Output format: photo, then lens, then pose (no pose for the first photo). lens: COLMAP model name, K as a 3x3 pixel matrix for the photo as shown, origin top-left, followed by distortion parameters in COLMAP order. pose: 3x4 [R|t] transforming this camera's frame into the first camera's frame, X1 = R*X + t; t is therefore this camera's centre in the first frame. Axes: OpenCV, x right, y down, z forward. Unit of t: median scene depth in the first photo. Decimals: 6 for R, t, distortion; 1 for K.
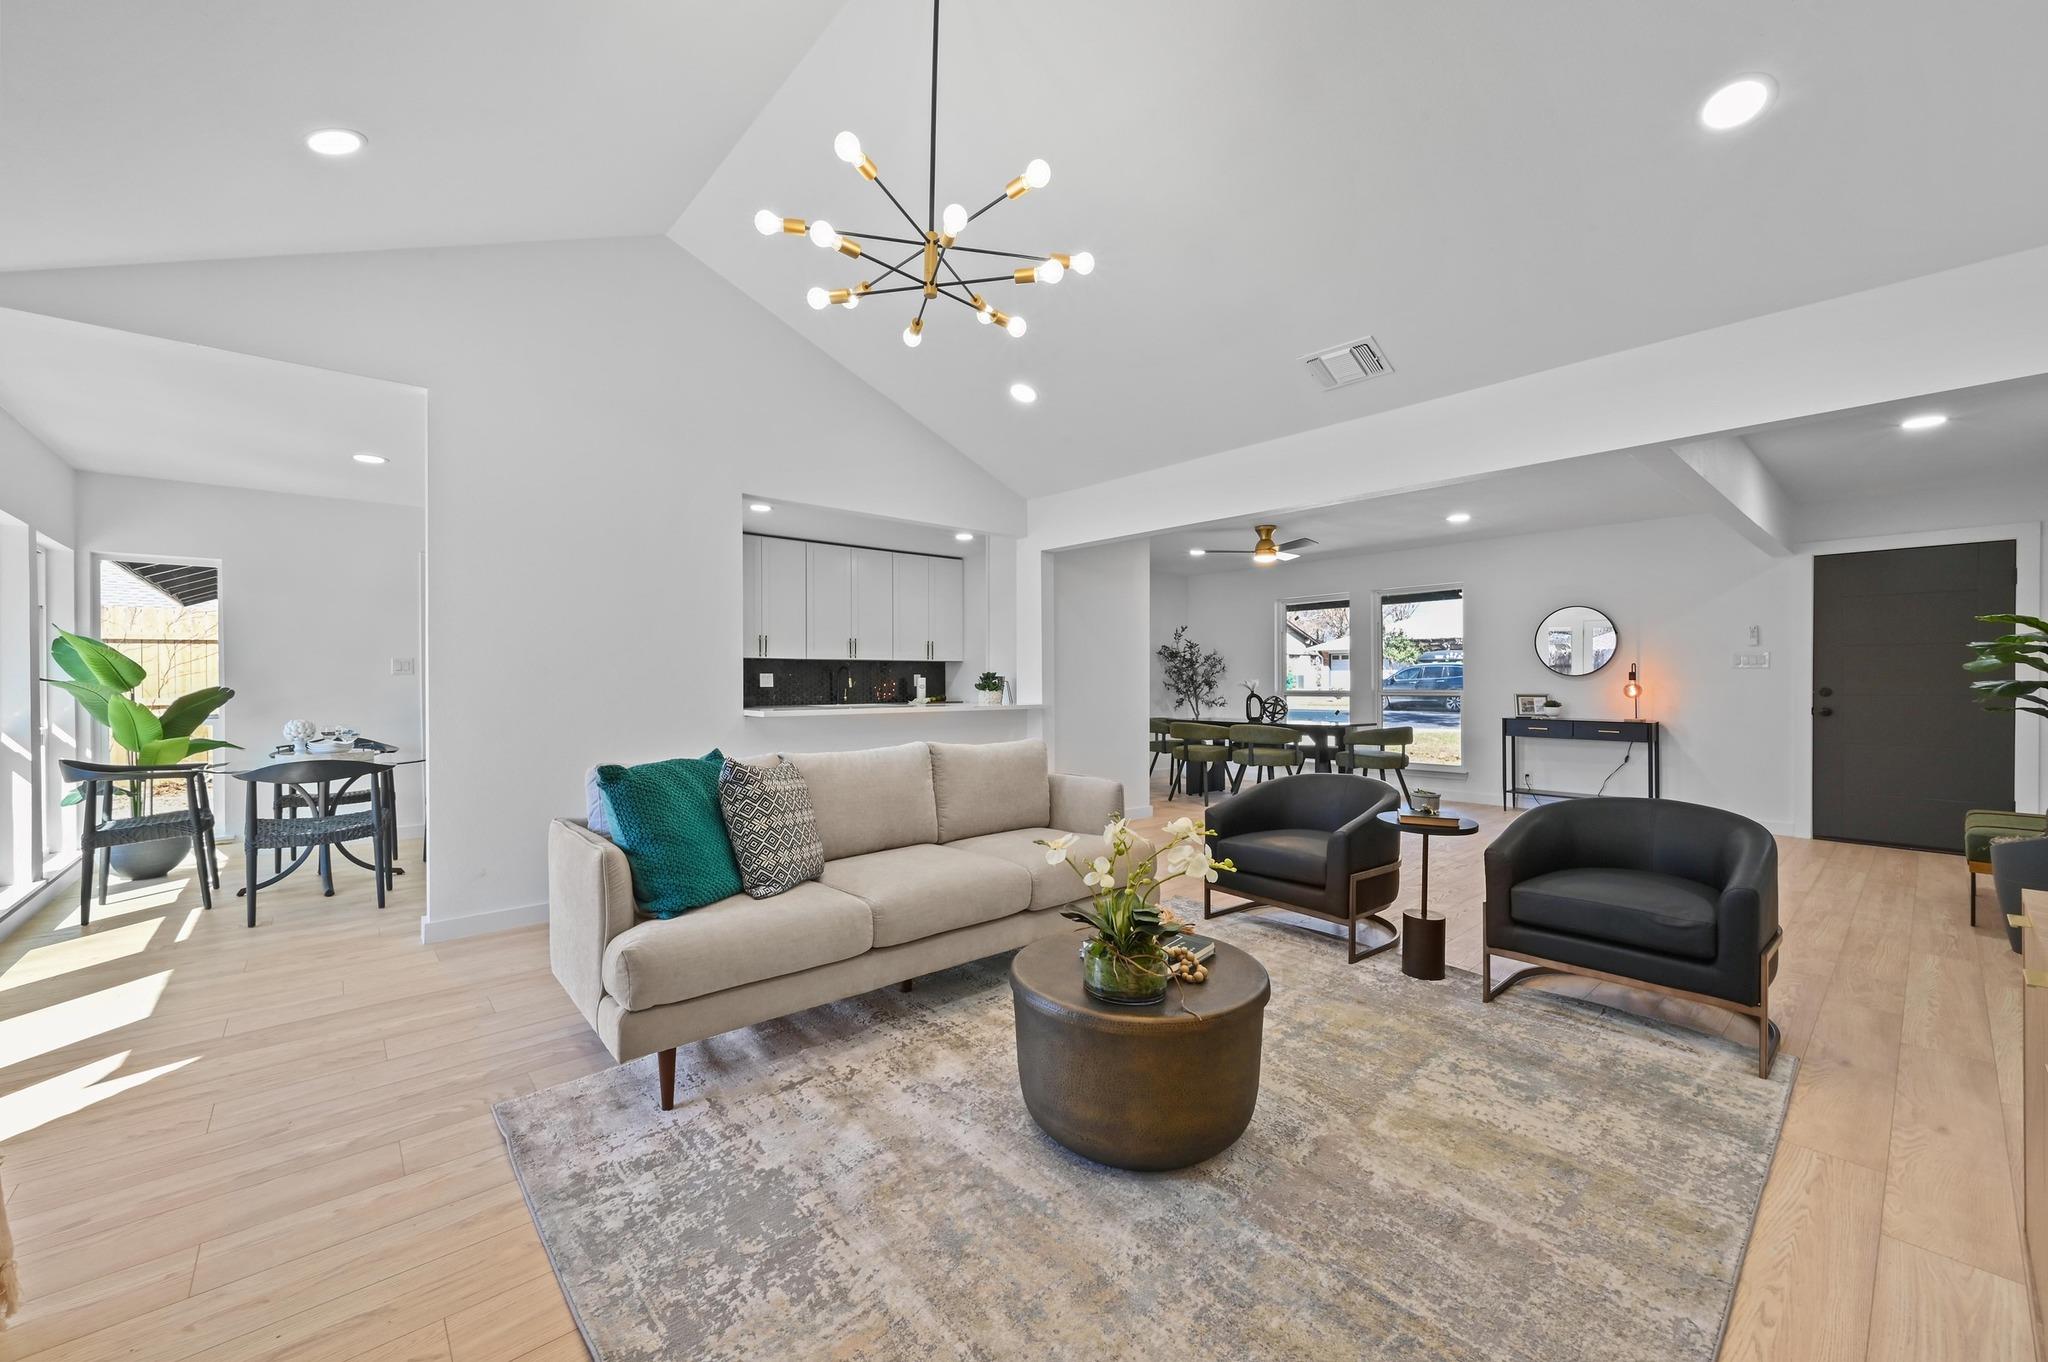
lens RADIAL K [[809.7, 0, 1028.9], [0, 809.7, 682.4], [0, 0, 1]] dist [-0.002119, -0.000260]
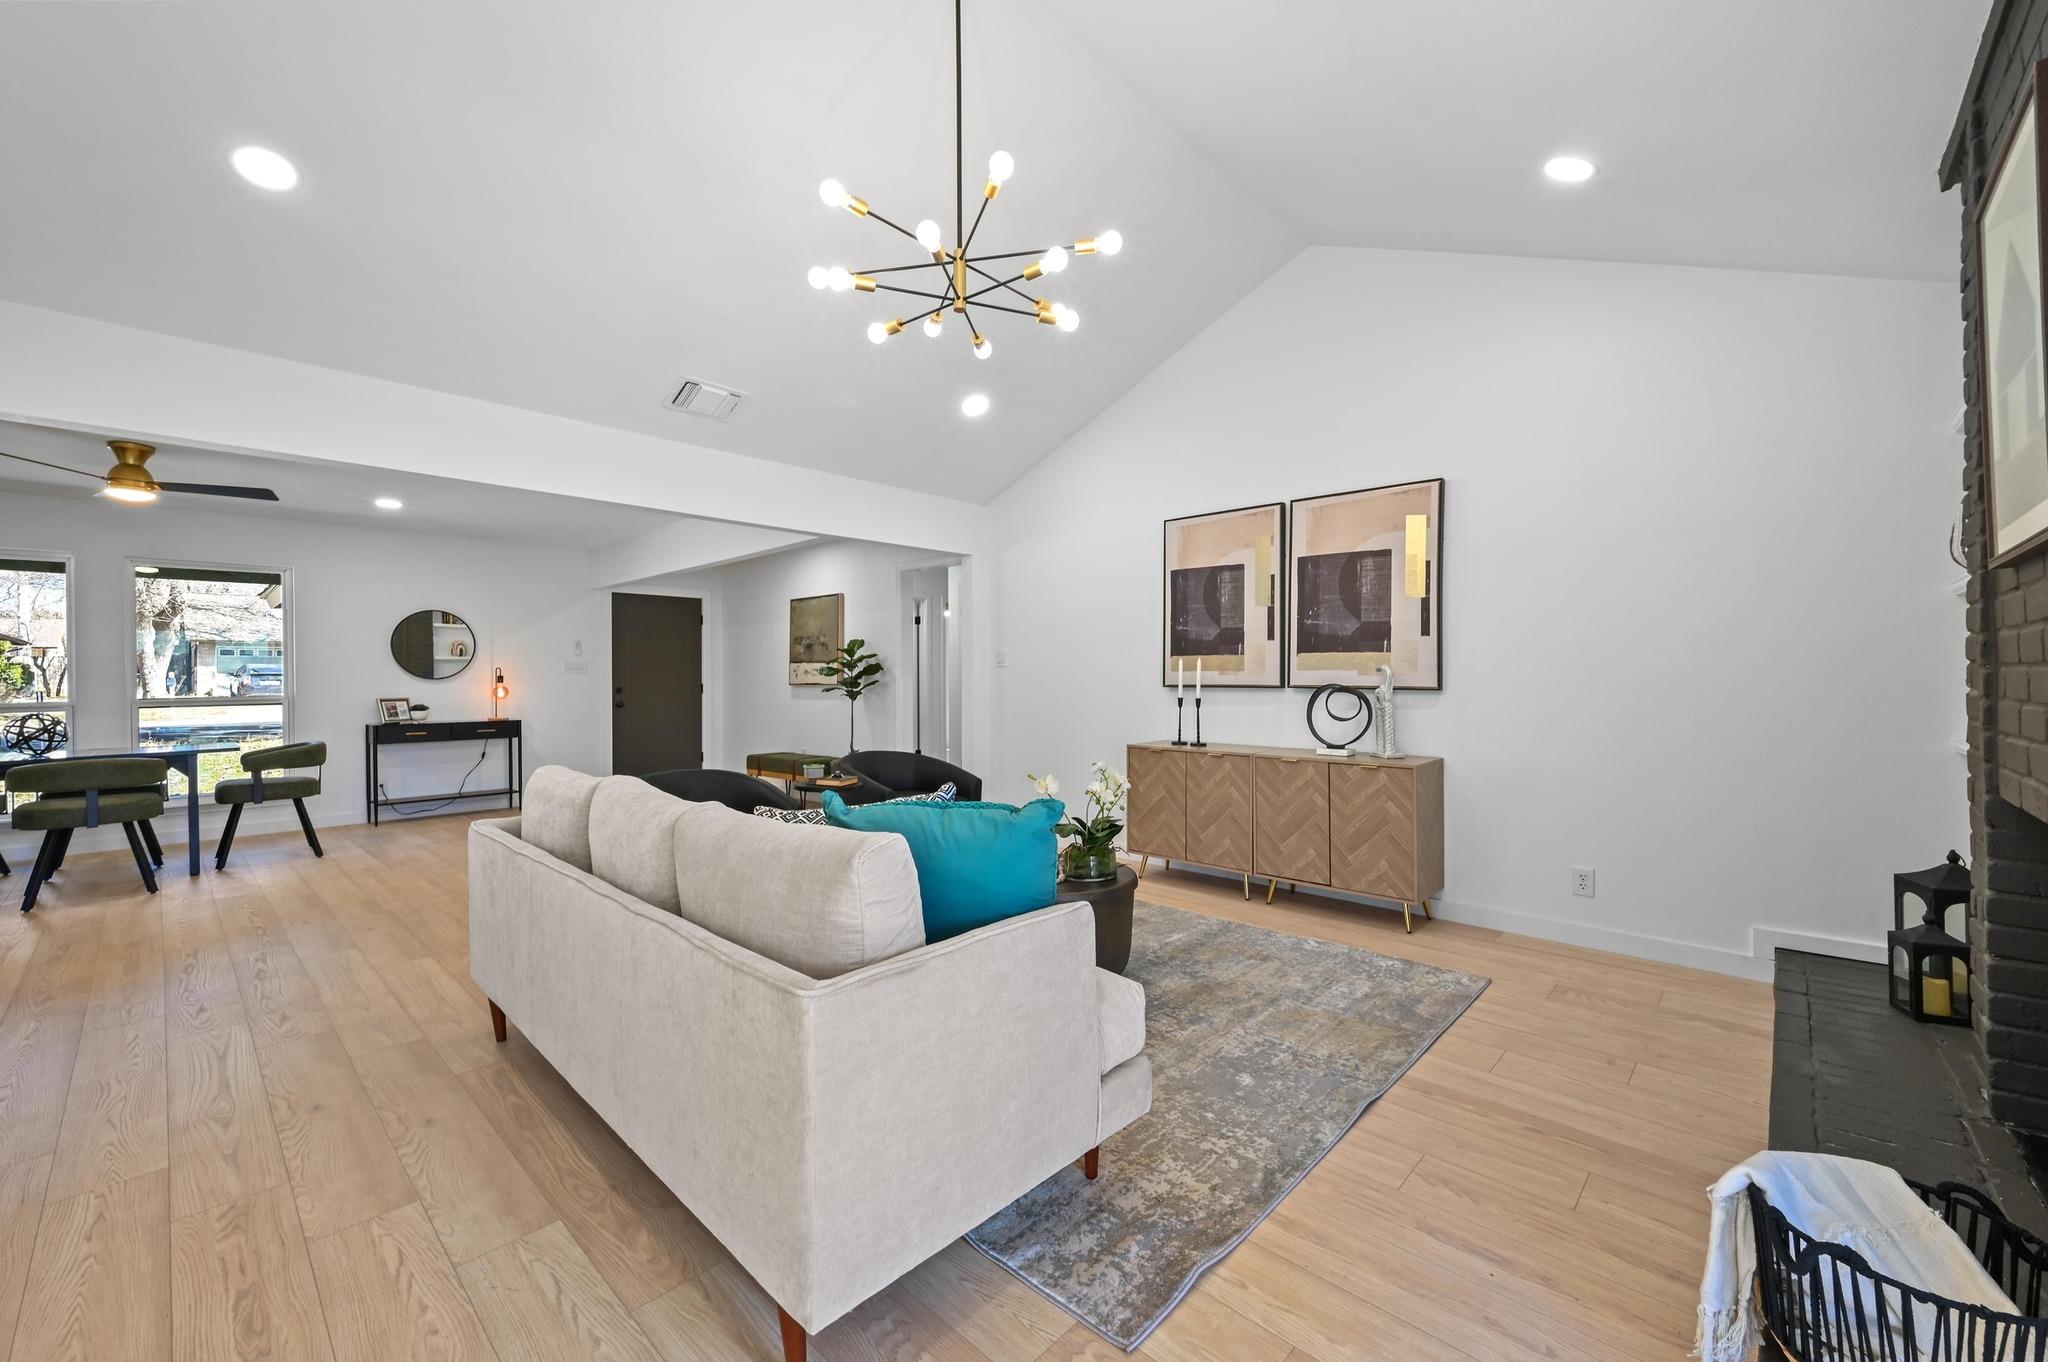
lens RADIAL K [[809.7, 0, 1028.9], [0, 809.7, 682.4], [0, 0, 1]] dist [-0.002119, -0.000260]
pose [[-0.093649, -0.004422, 0.995595, -0.419326], [0.012240, 0.999909, 0.005593, -0.000742], [-0.995530, 0.012710, -0.093587, 0.368573]]
